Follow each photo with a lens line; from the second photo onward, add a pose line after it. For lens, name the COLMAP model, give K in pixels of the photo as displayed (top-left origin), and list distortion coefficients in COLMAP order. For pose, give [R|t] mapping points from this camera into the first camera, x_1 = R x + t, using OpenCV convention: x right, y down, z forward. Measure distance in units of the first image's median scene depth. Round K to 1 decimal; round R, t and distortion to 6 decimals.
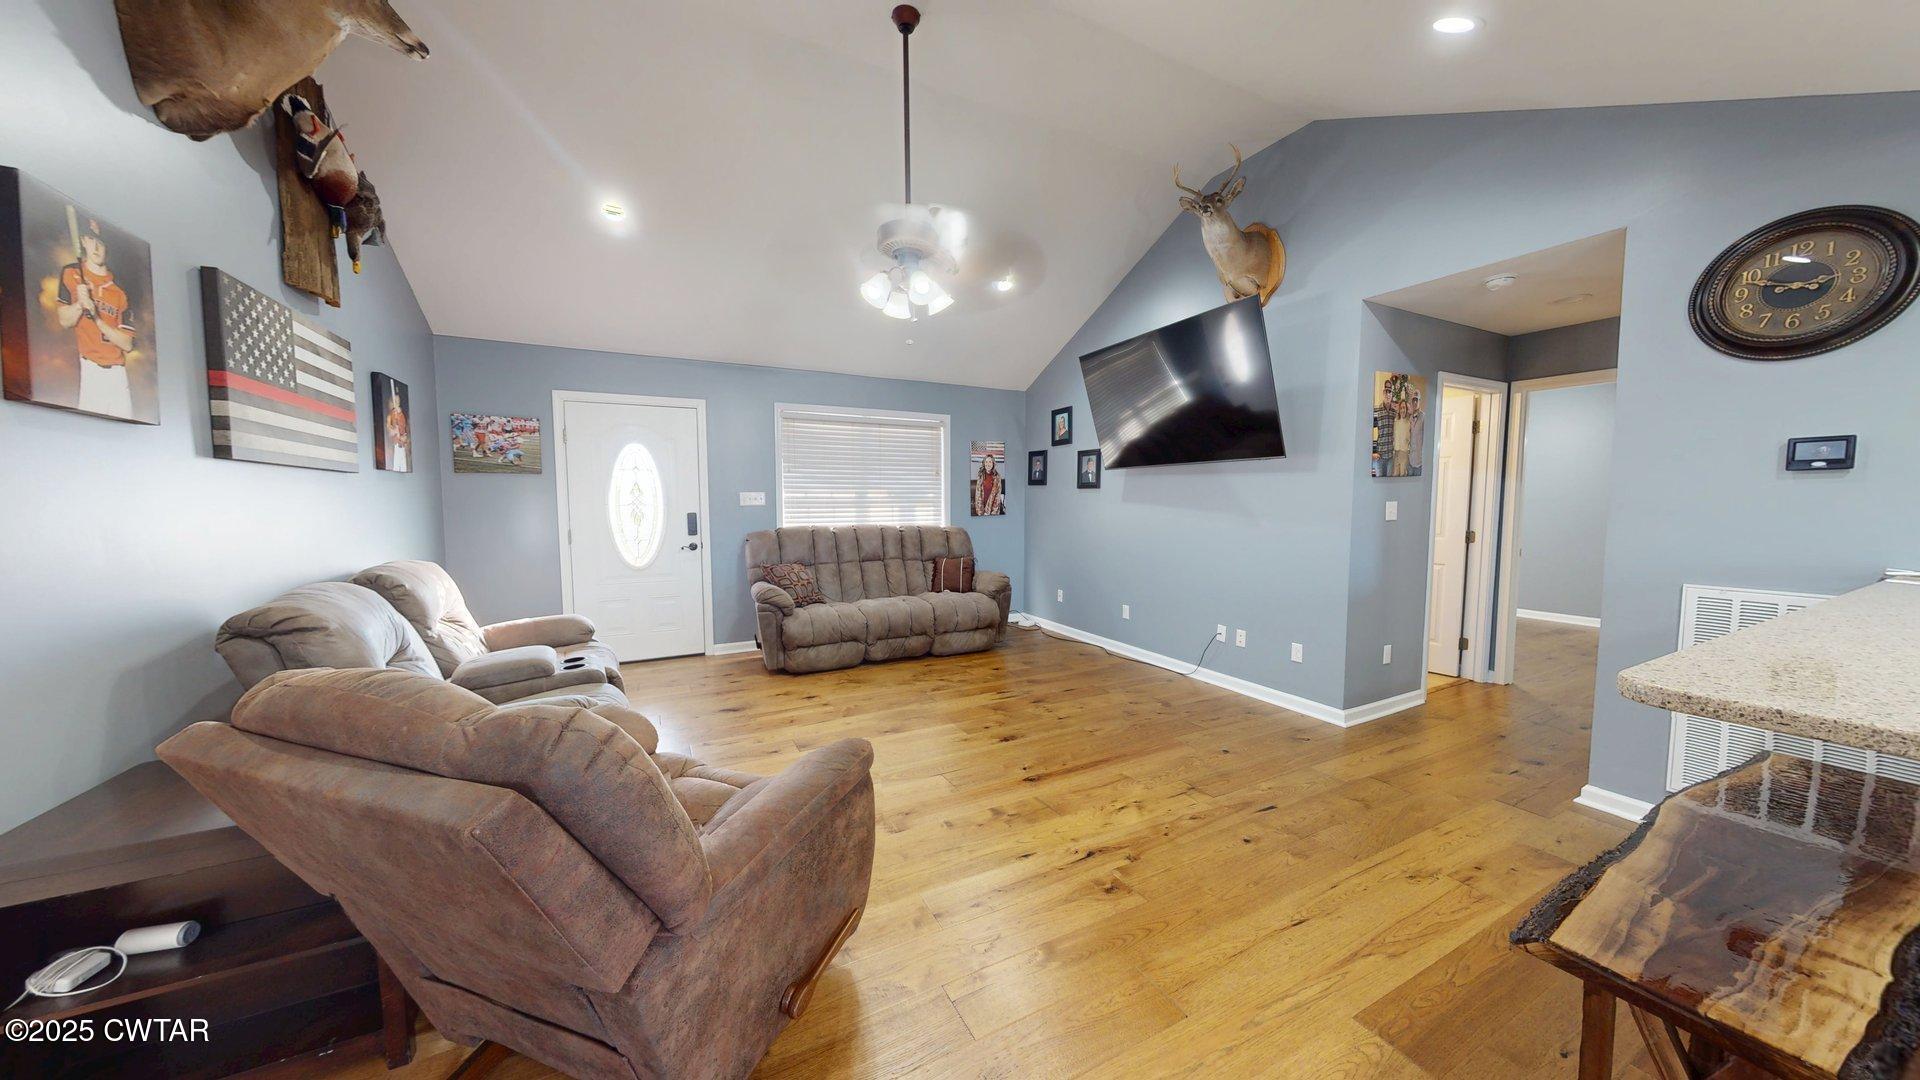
lens RADIAL K [[607.0, 0, 960.0], [0, 607.0, 540.0], [0, 0, 1]] dist [-0.000167, -0.000050]
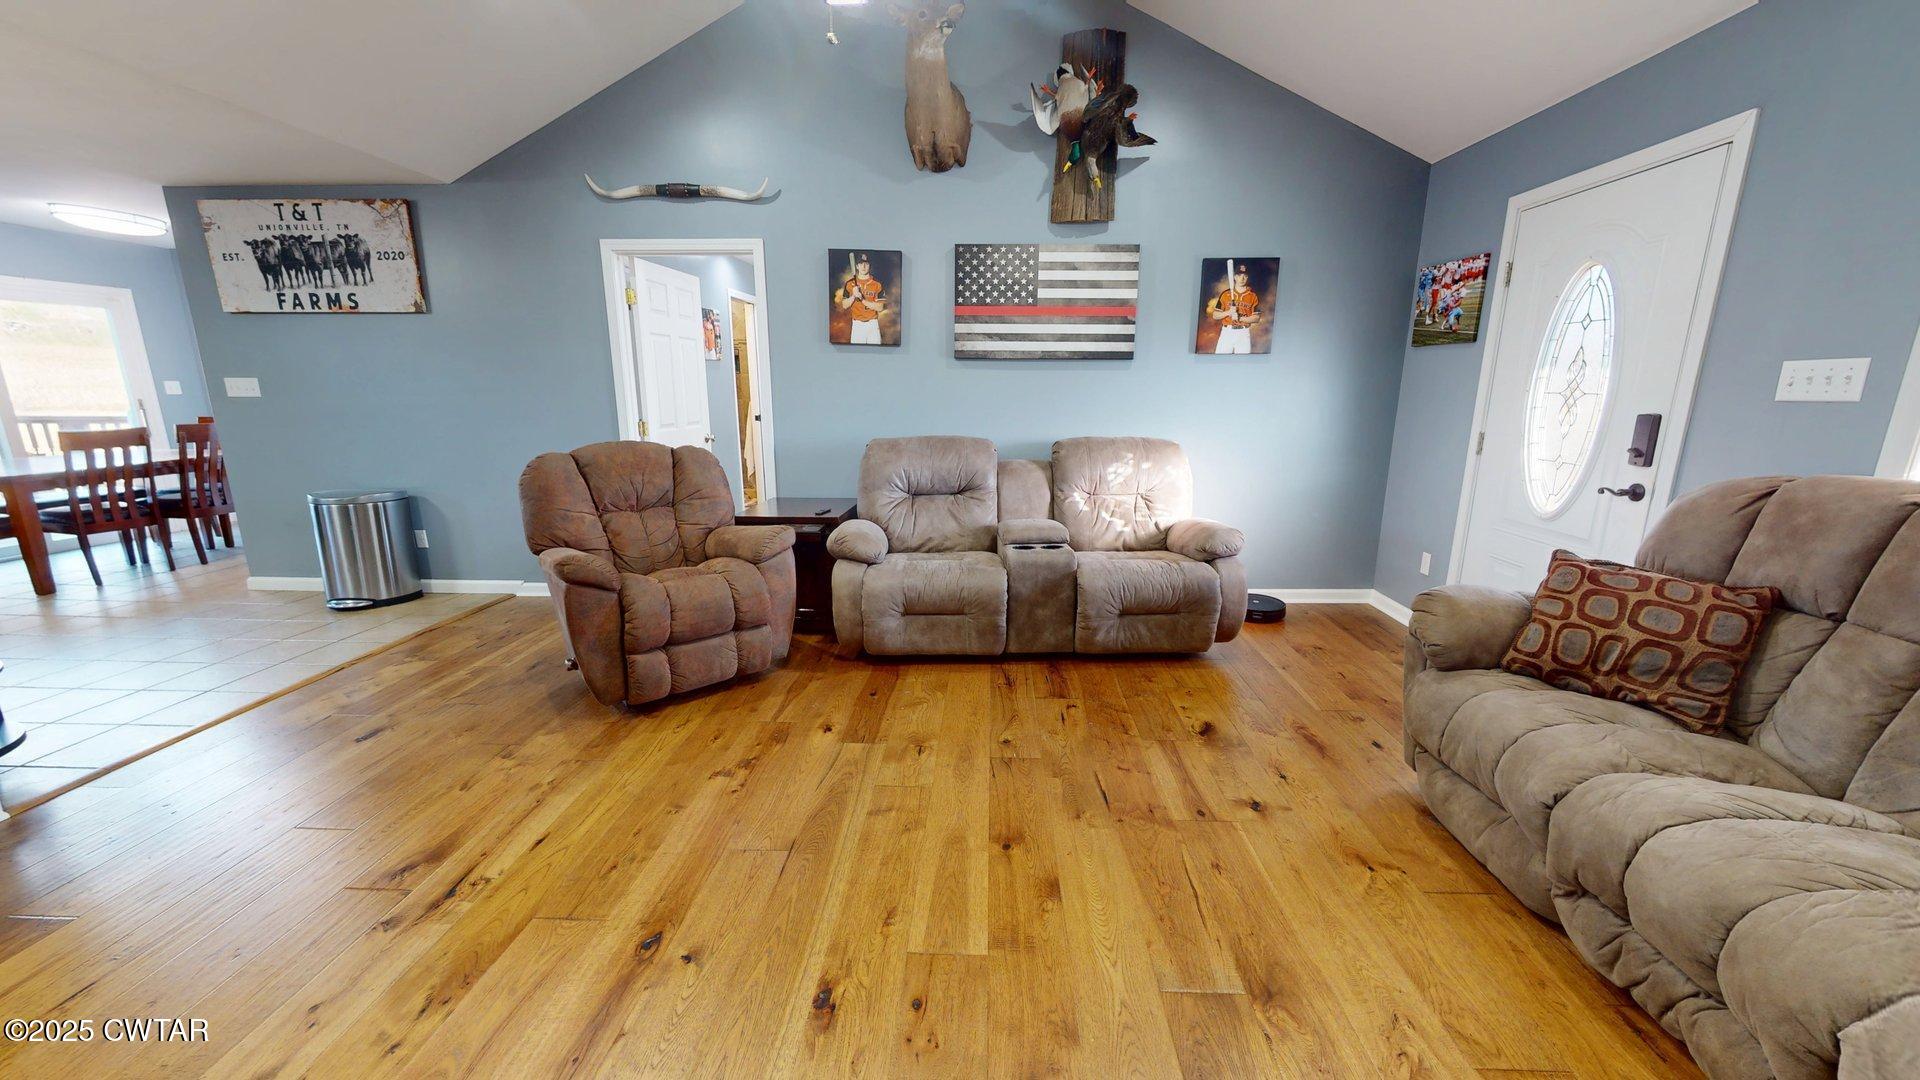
lens RADIAL K [[706.5, 0, 960.0], [0, 706.5, 540.0], [0, 0, 1]] dist [0.000584, -0.000053]
pose [[-0.497422, 0.190085, -0.846428, 0.422935], [-0.057817, 0.966265, 0.250975, -0.097027], [0.865580, 0.173778, -0.469651, 1.434888]]
